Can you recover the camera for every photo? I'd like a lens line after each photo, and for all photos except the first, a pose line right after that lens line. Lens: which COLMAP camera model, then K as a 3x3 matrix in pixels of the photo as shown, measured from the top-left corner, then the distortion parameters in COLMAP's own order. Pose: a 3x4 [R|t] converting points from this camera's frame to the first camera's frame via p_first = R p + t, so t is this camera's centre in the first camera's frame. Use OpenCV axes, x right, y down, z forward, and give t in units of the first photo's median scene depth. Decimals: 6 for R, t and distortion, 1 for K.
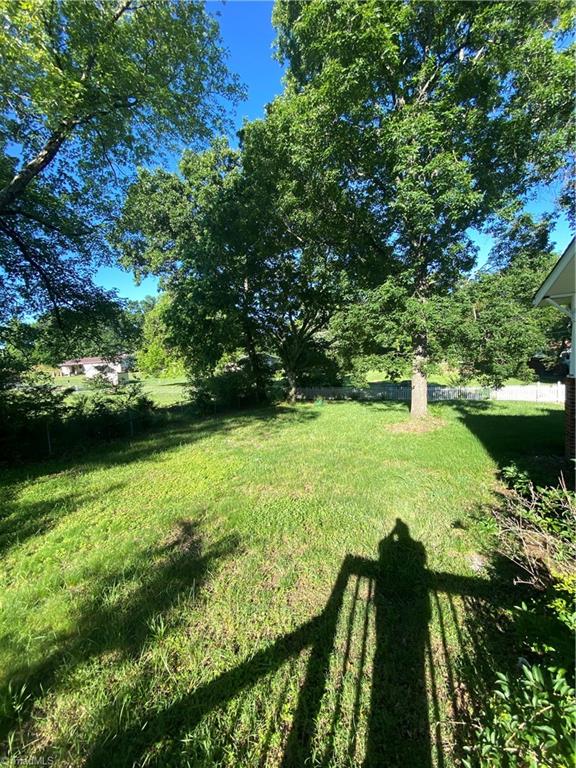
lens RADIAL K [[308.8, 0, 287.7], [0, 308.8, 381.9], [0, 0, 1]] dist [0.009941, -0.015555]
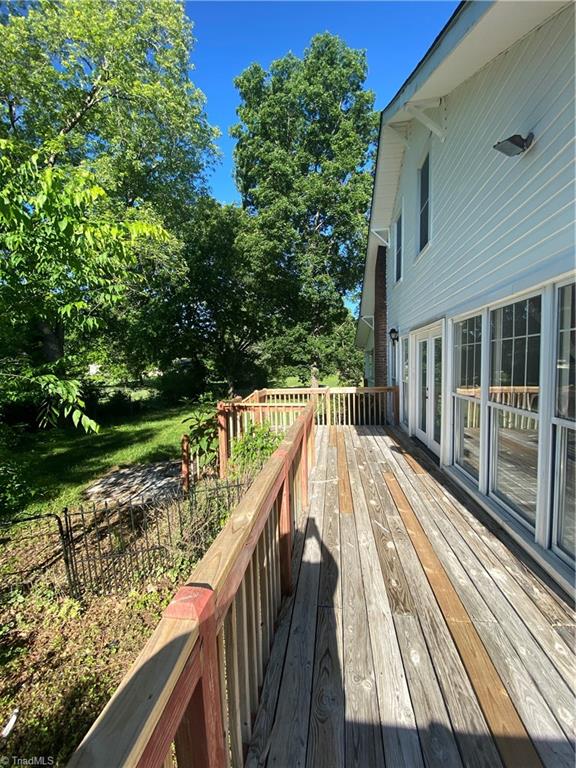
lens RADIAL K [[308.8, 0, 286.1], [0, 308.8, 379.2], [0, 0, 1]] dist [0.009941, -0.015555]
pose [[0.968902, 0.024073, 0.246270, -0.162759], [-0.015877, 0.999254, -0.035213, 0.046127], [-0.246934, 0.030208, 0.968561, -0.647225]]
